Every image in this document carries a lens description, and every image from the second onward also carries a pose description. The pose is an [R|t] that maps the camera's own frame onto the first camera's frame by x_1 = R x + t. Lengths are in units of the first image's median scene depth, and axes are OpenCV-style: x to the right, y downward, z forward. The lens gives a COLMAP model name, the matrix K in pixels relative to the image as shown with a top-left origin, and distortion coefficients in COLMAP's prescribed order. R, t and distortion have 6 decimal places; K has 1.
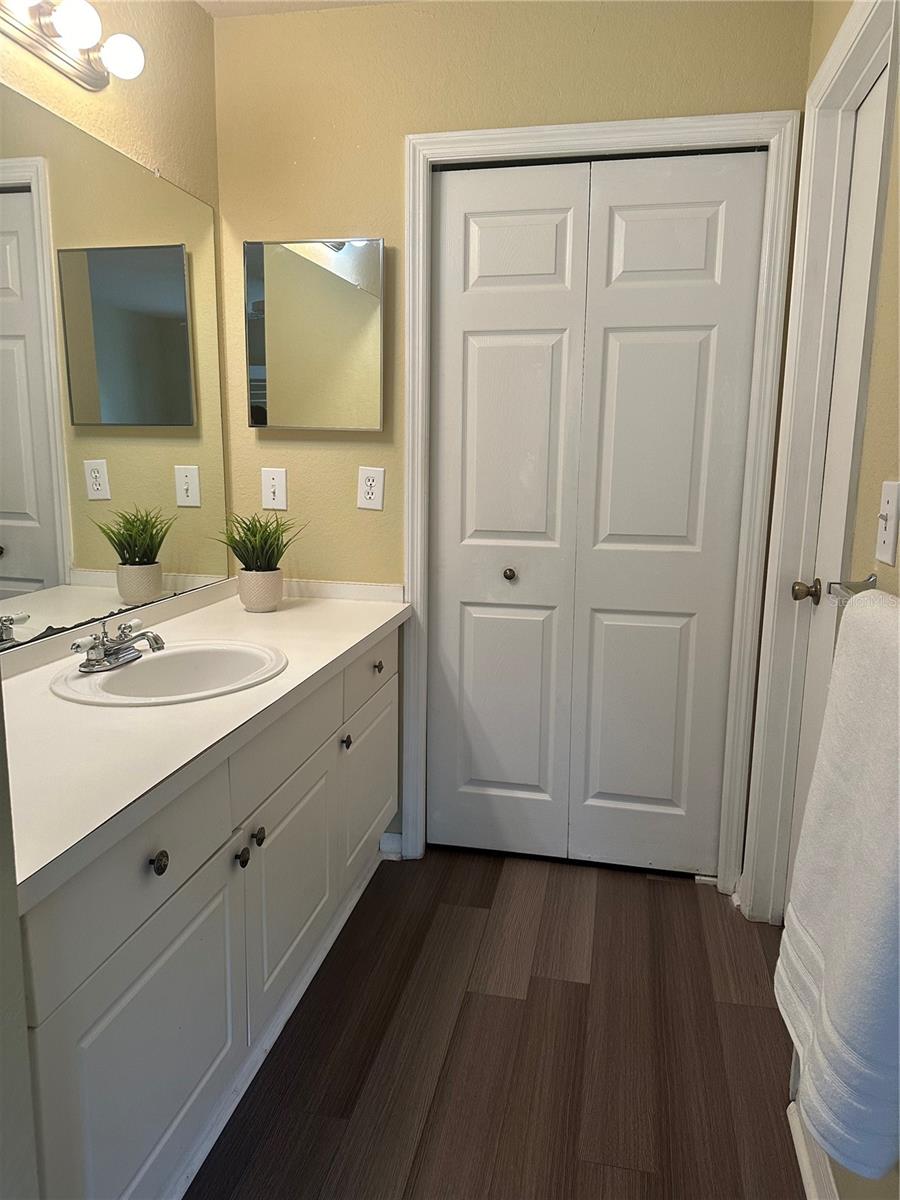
lens RADIAL K [[832.8, 0, 454.8], [0, 832.8, 592.5], [0, 0, 1]] dist [0.106407, -0.124691]
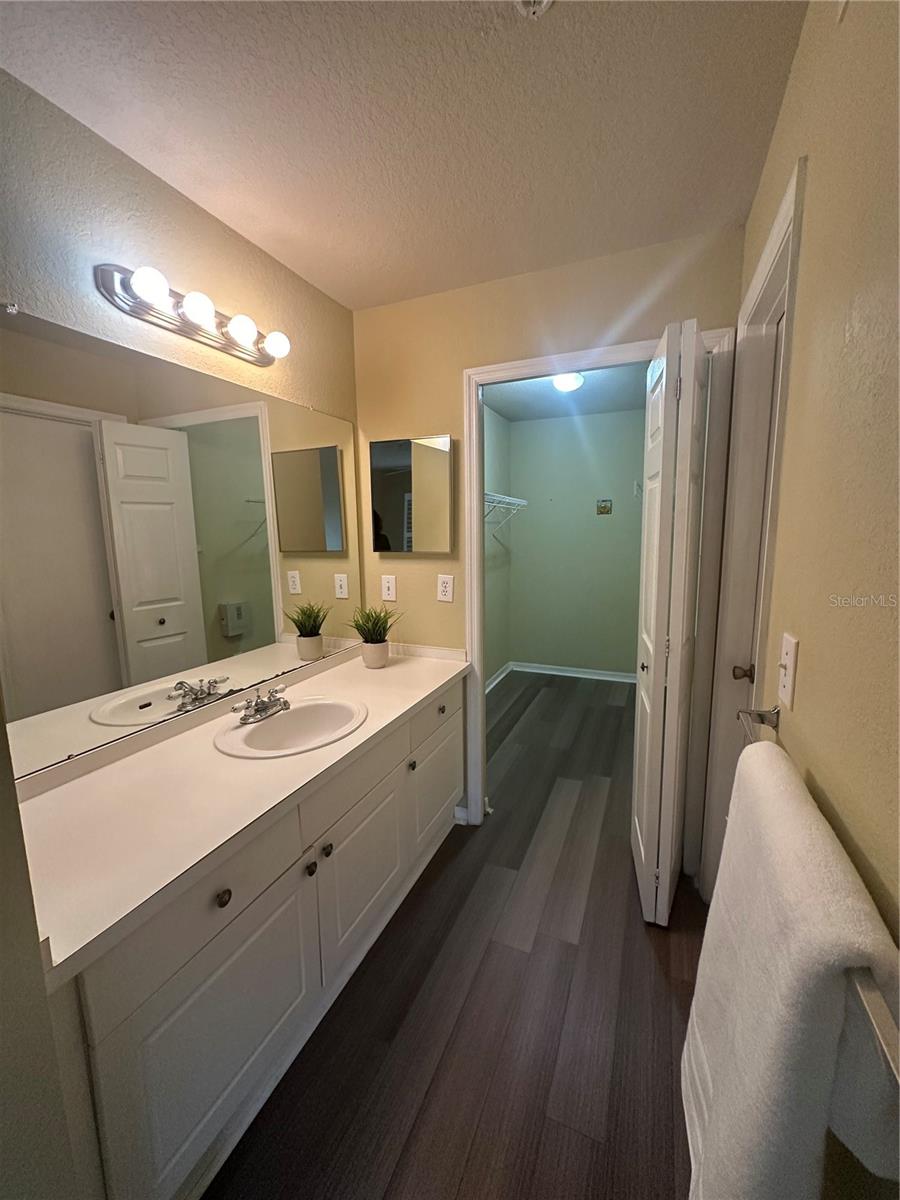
lens RADIAL K [[480.4, 0, 450.0], [0, 480.4, 600.0], [0, 0, 1]] dist [0.000602, 0.000254]
pose [[0.978643, -0.000022, -0.205565, 0.097993], [-0.005137, 0.999685, -0.024562, -0.084906], [0.205501, 0.025094, 0.978335, 0.126500]]
